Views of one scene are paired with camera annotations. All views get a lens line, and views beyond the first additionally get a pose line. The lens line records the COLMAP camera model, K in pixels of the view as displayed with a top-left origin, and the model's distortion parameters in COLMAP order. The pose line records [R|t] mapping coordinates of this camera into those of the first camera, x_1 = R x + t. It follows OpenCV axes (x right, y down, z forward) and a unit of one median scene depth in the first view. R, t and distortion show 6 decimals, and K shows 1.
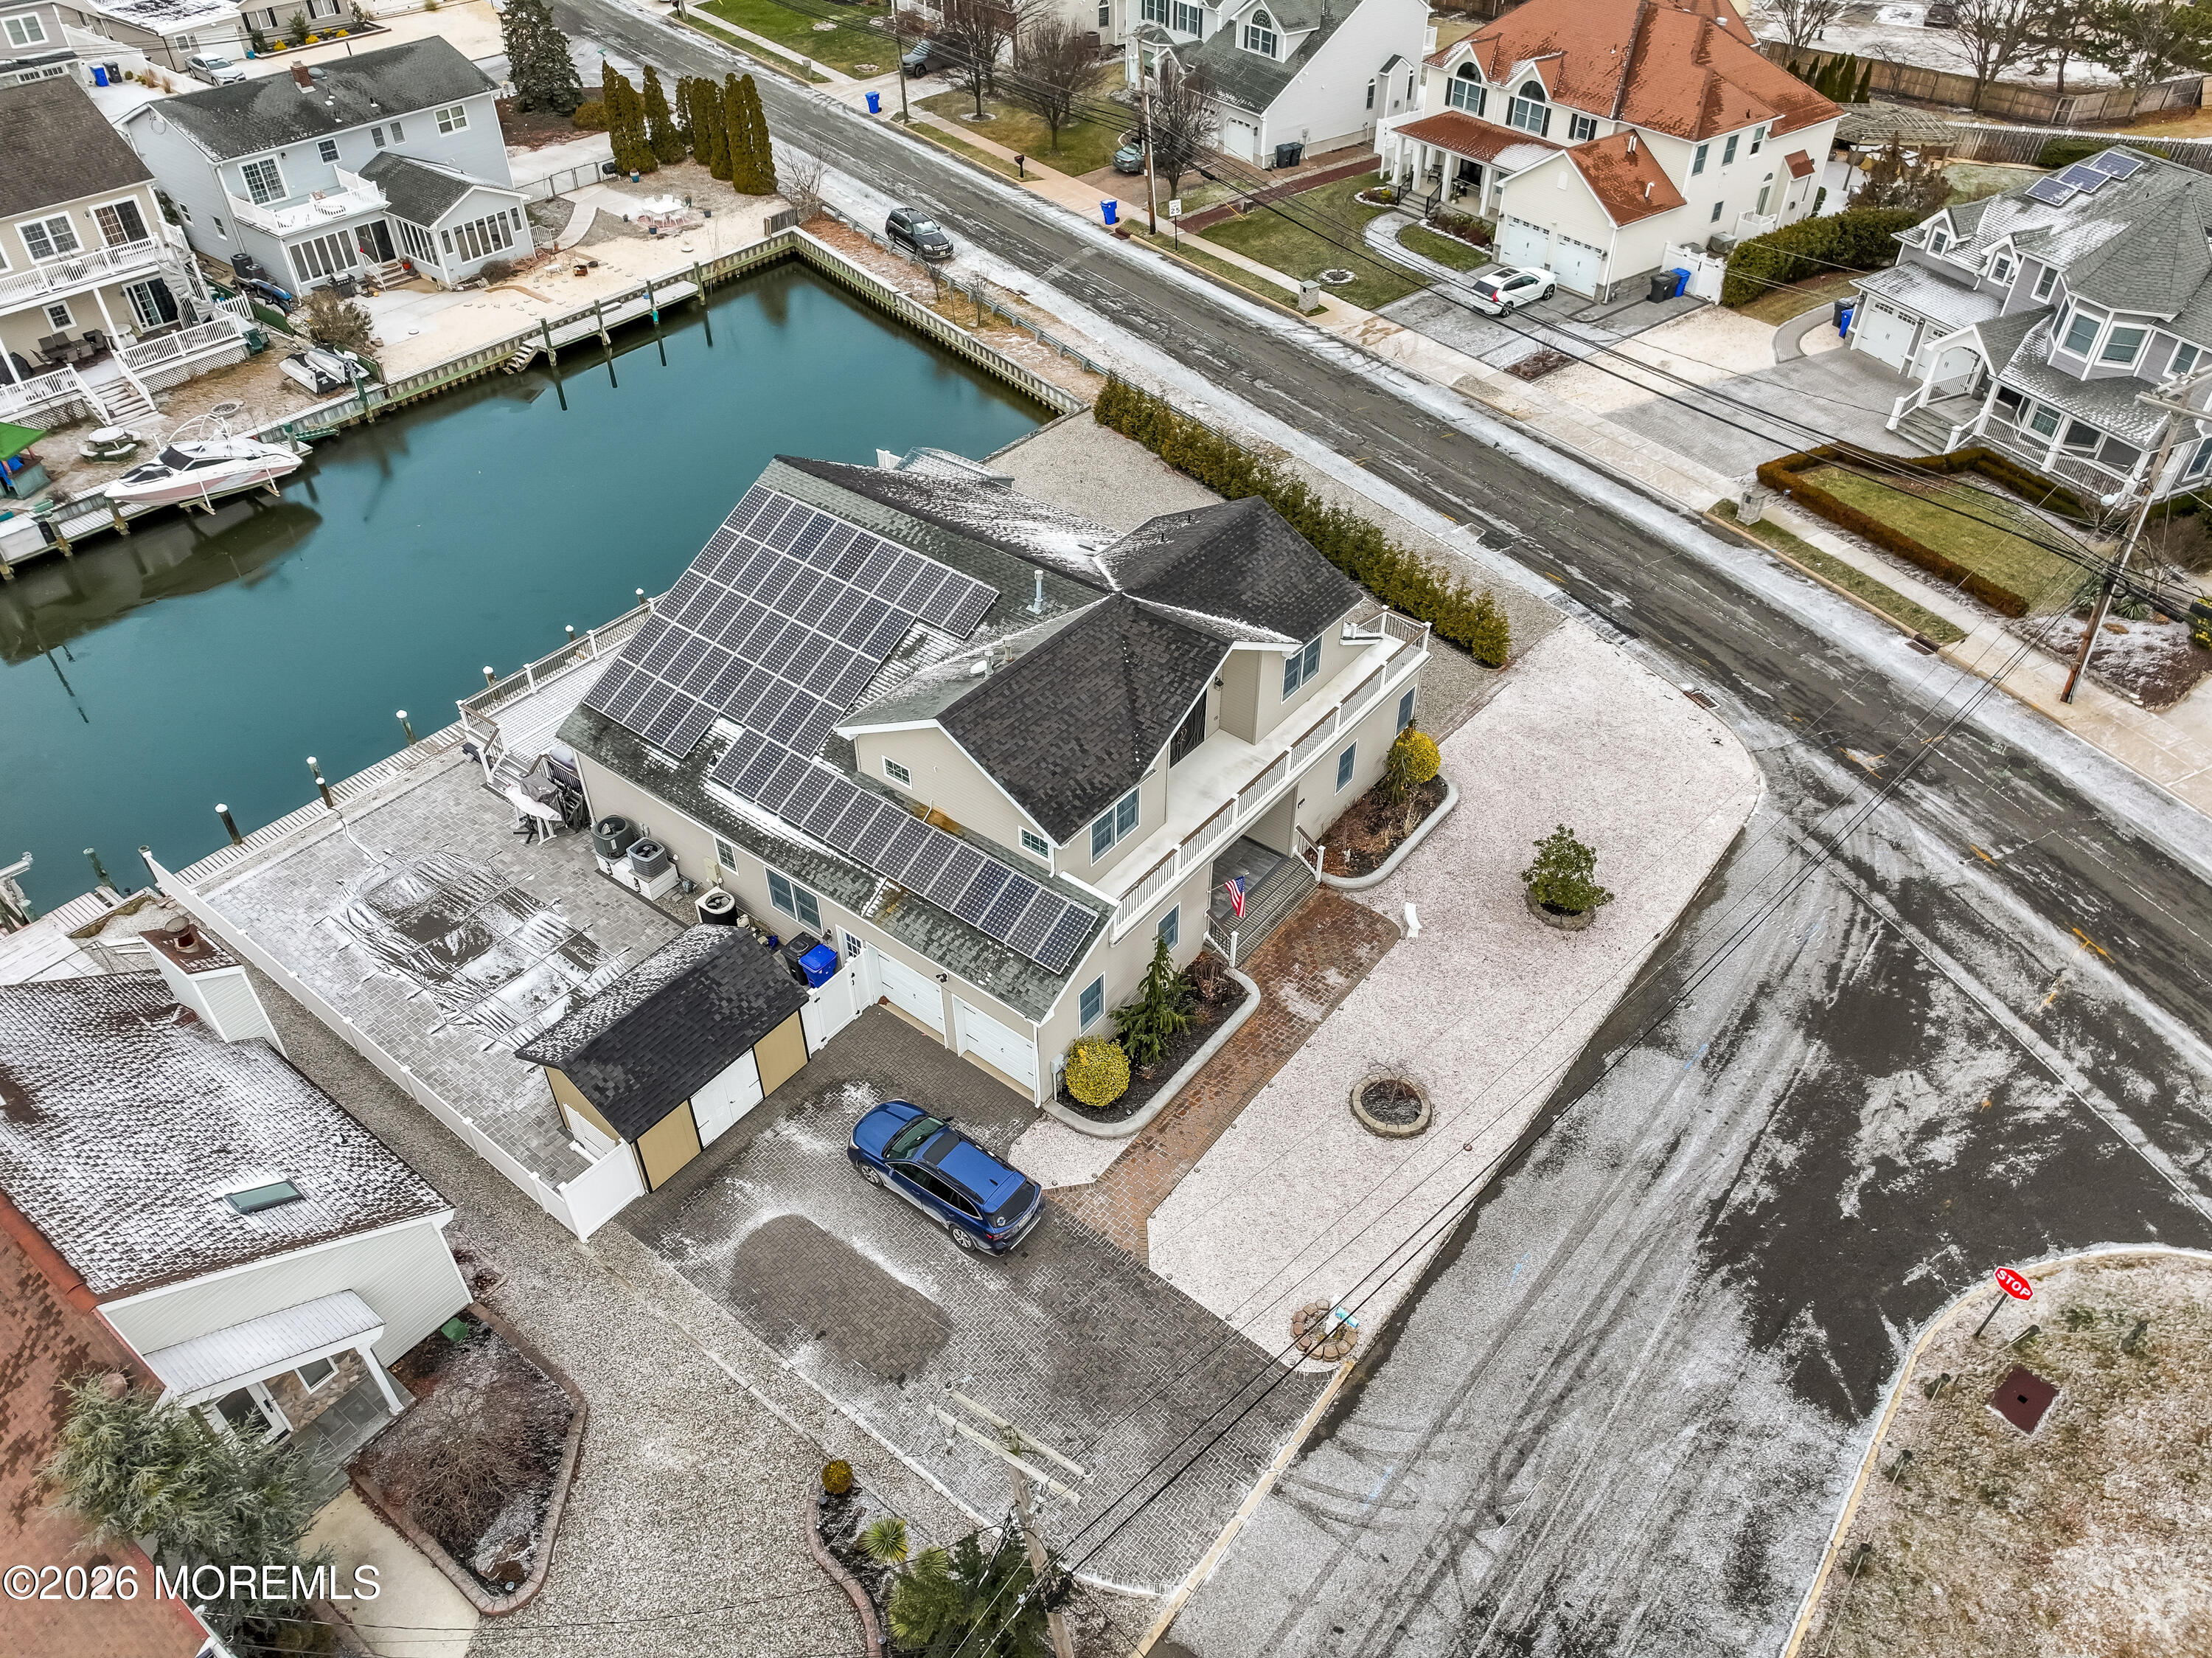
lens RADIAL K [[1557.9, 0, 1110.2], [0, 1557.9, 824.6], [0, 0, 1]] dist [0.009695, 0.001495]
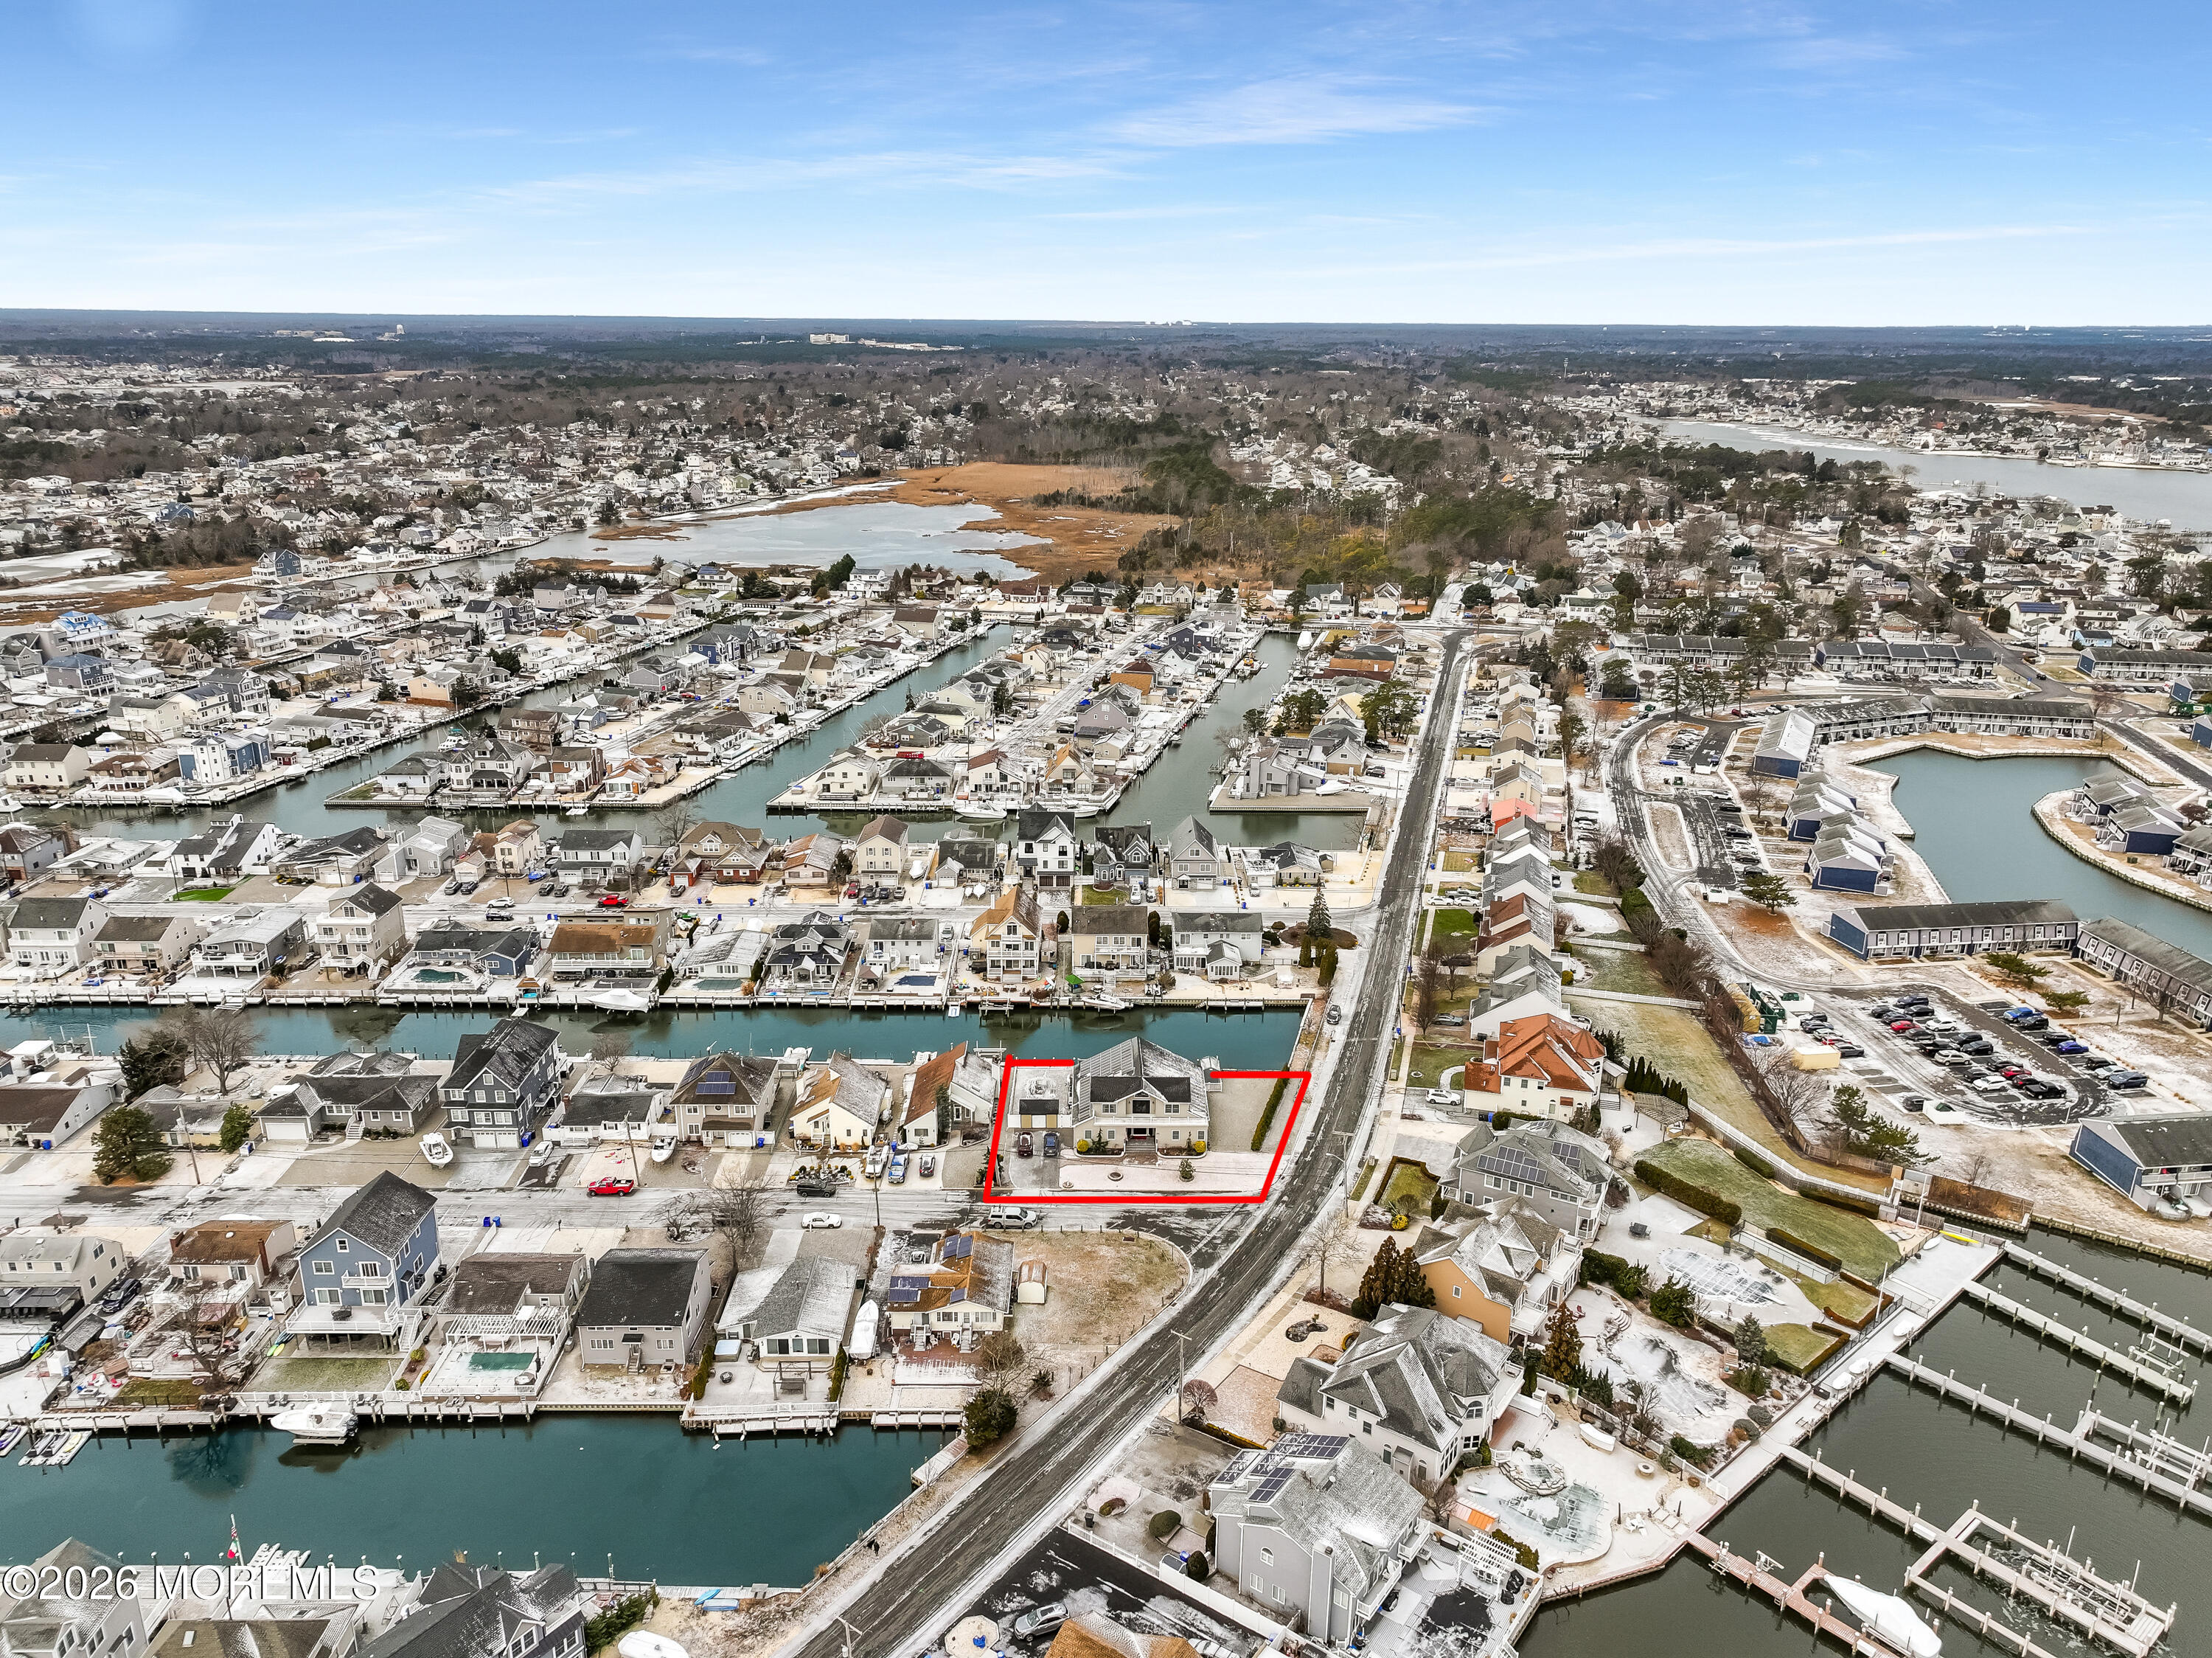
lens RADIAL K [[1557.9, 0, 1110.2], [0, 1557.9, 824.6], [0, 0, 1]] dist [0.009695, 0.001495]
pose [[0.611221, 0.257290, -0.748472, 2.425491], [-0.516693, 0.846074, -0.131103, -0.092499], [0.599531, 0.466863, 0.650078, -1.916020]]
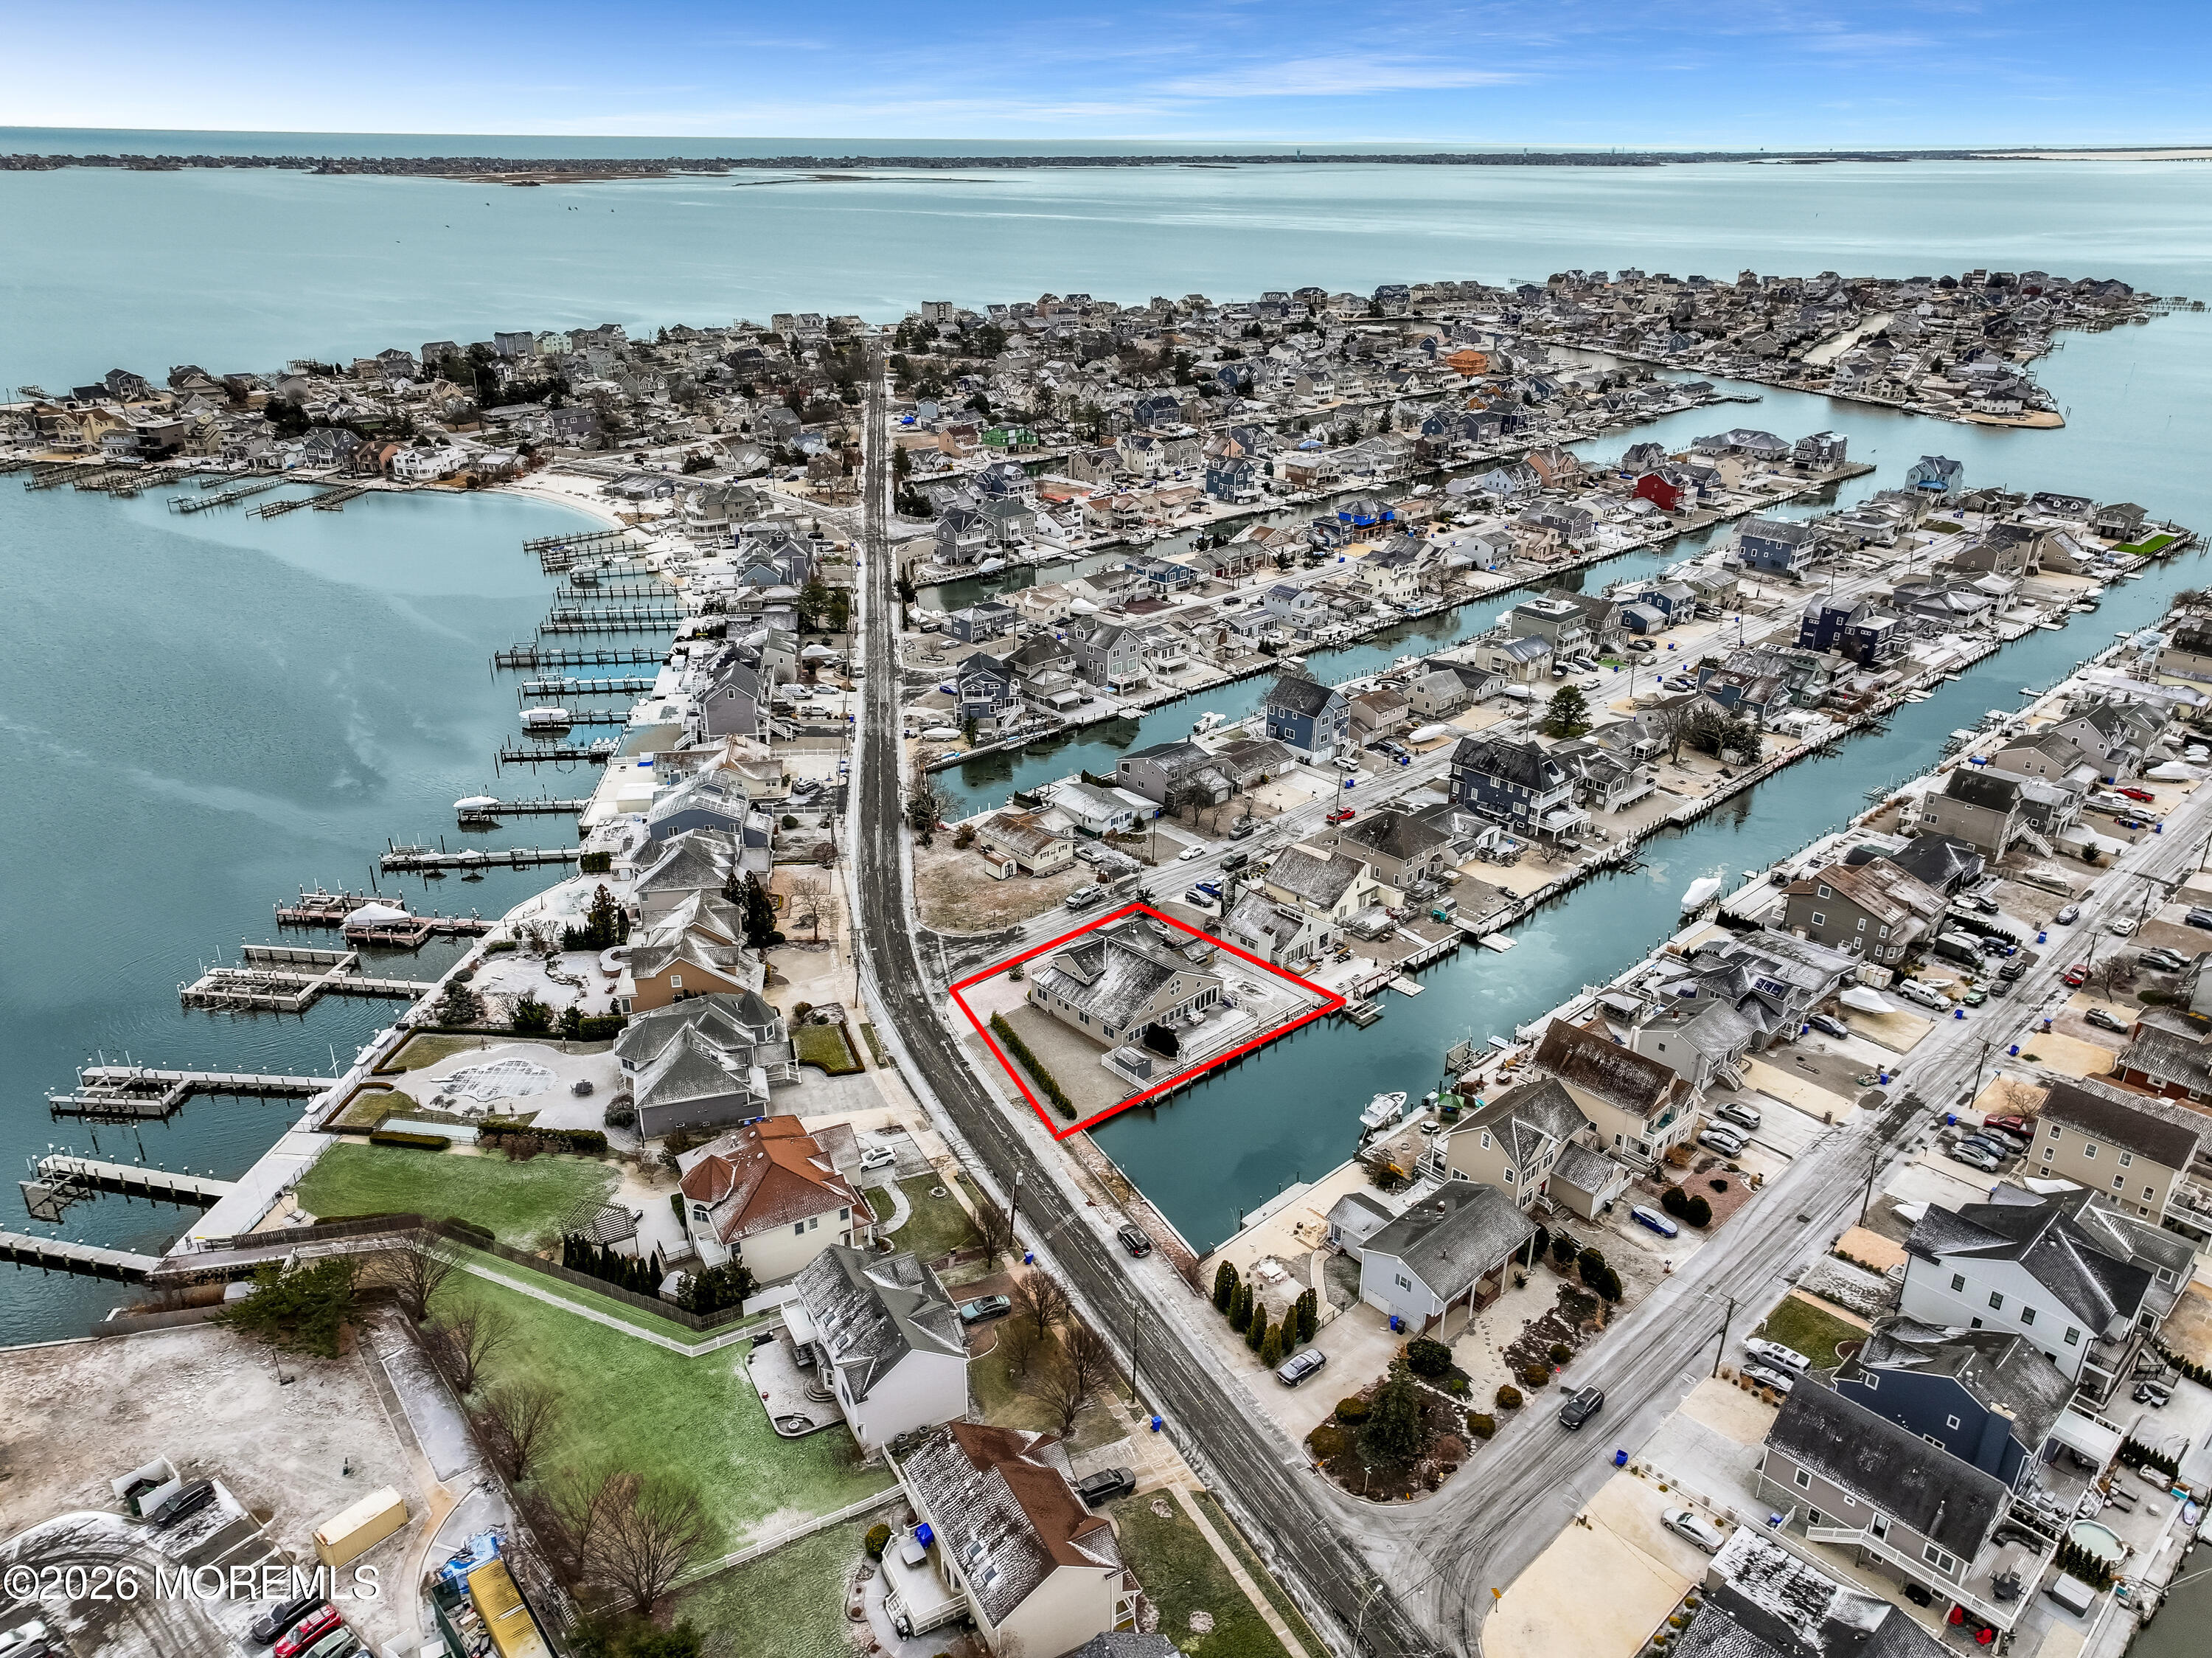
lens RADIAL K [[1557.9, 0, 1110.2], [0, 1557.9, 824.6], [0, 0, 1]] dist [0.009695, 0.001495]
pose [[-0.989040, -0.066701, 0.131721, -0.425698], [0.089884, 0.435761, 0.895563, -3.166759], [-0.117133, 0.897588, -0.424990, 1.855556]]
